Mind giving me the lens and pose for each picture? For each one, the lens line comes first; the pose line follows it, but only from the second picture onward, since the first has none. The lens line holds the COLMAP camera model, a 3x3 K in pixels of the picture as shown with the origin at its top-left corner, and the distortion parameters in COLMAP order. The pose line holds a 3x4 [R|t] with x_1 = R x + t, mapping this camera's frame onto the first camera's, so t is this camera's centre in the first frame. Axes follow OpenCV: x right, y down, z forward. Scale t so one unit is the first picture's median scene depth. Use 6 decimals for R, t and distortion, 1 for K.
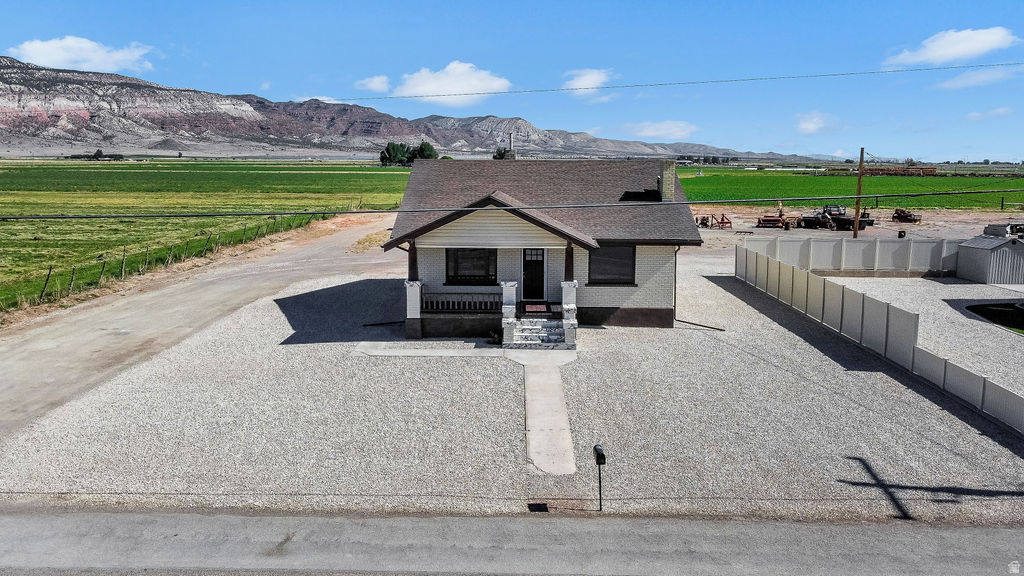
lens RADIAL K [[773.9, 0, 512.0], [0, 773.9, 288.0], [0, 0, 1]] dist [-0.000913, 0.000708]
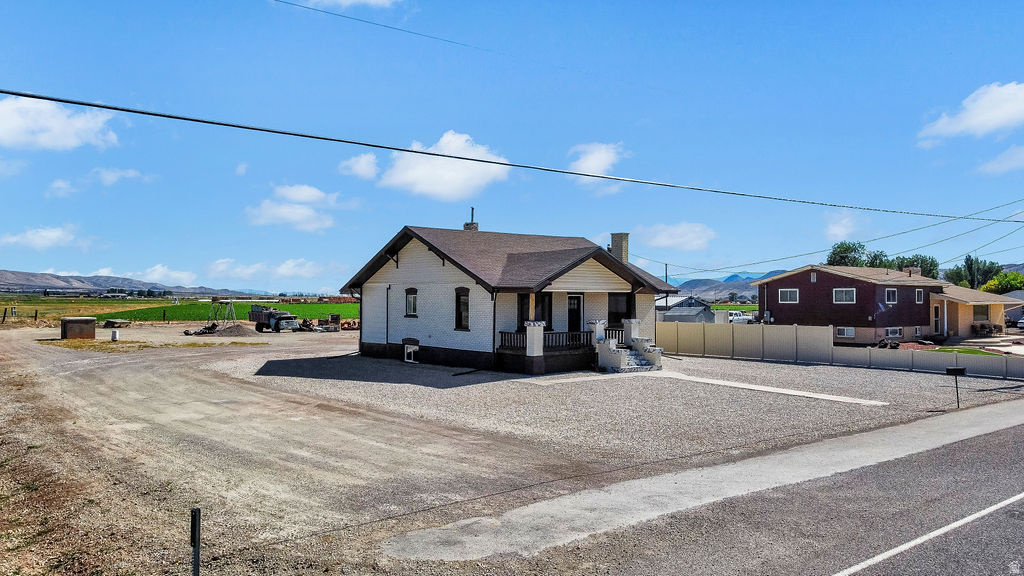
lens RADIAL K [[773.9, 0, 512.0], [0, 773.9, 288.0], [0, 0, 1]] dist [-0.000913, 0.000708]
pose [[0.764252, 0.005055, 0.644898, -0.882941], [0.105614, 0.985488, -0.132886, 0.087059], [-0.636211, 0.169668, 0.752627, 0.174146]]
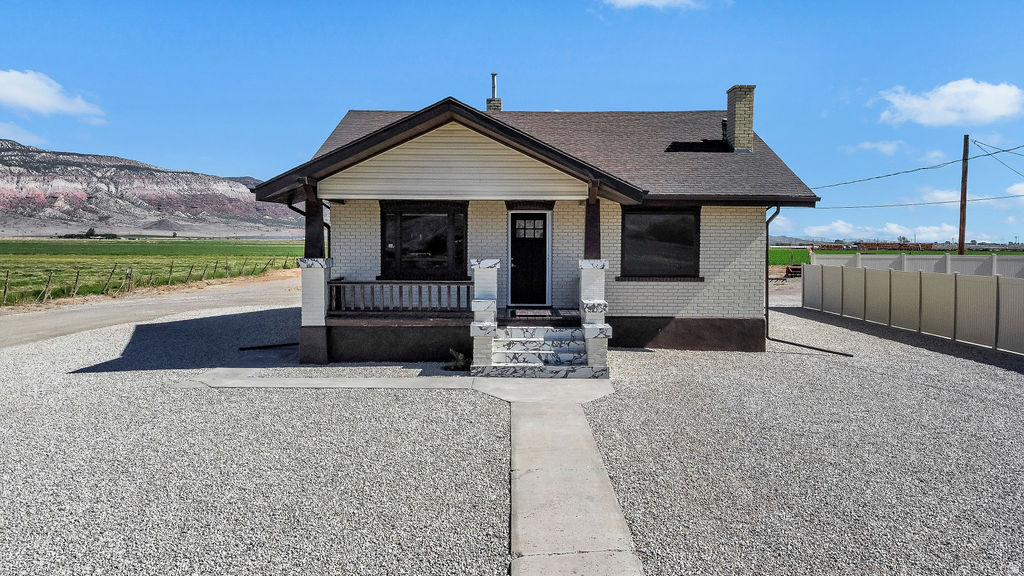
lens RADIAL K [[773.9, 0, 512.0], [0, 773.9, 288.0], [0, 0, 1]] dist [-0.000913, 0.000708]
pose [[0.999963, 0.000352, 0.008585, 0.010755], [0.000540, 0.994607, -0.103717, 0.069653], [-0.008575, 0.103718, 0.994570, 0.443716]]
